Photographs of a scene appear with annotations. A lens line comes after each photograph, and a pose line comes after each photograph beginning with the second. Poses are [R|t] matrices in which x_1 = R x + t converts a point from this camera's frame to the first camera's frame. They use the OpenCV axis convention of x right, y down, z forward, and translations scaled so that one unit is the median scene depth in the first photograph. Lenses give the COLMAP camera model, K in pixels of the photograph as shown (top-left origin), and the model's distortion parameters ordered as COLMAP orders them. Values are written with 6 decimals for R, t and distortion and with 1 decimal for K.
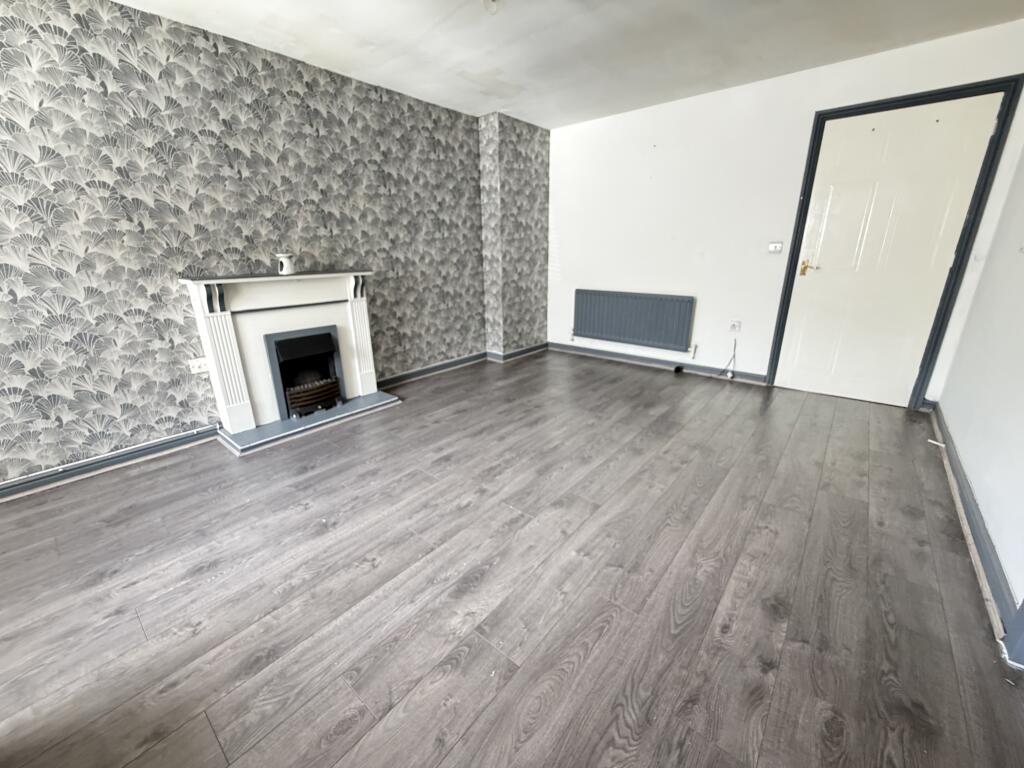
lens RADIAL K [[414.8, 0, 540.3], [0, 414.8, 380.0], [0, 0, 1]] dist [0.003073, 0.000167]
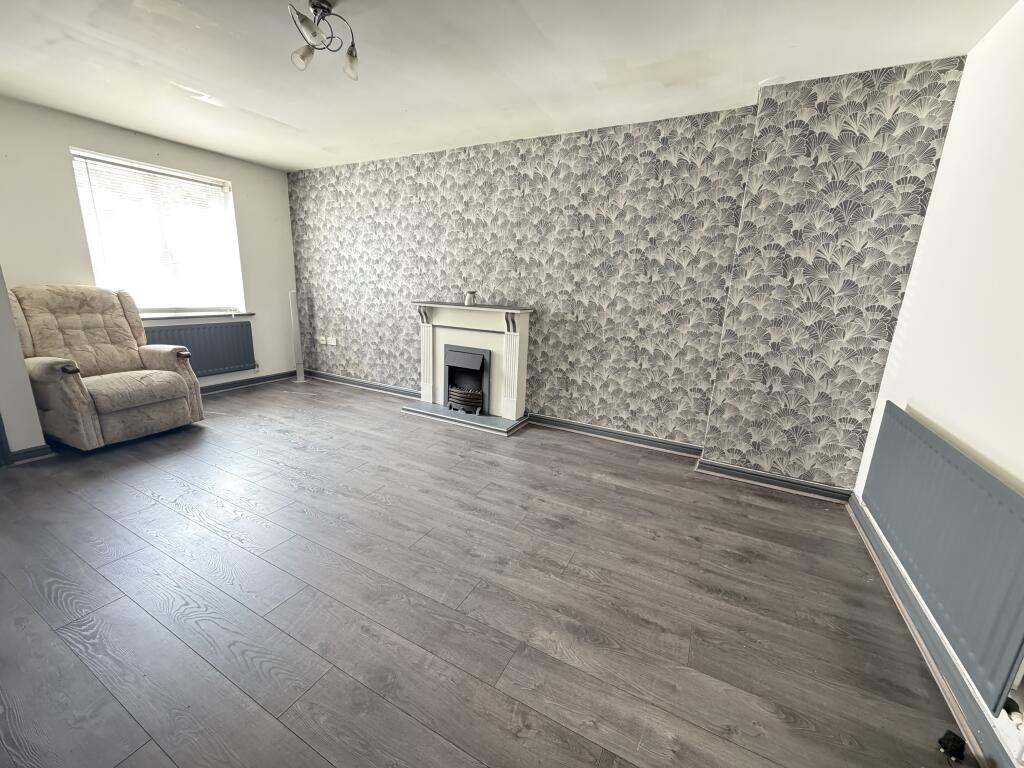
lens RADIAL K [[407.2, 0, 508.7], [0, 407.2, 382.8], [0, 0, 1]] dist [-0.003203, -0.000563]
pose [[0.164178, 0.233474, -0.958403, 0.643366], [-0.345239, 0.923738, 0.165888, -0.253060], [0.924043, 0.303642, 0.232261, 0.792386]]
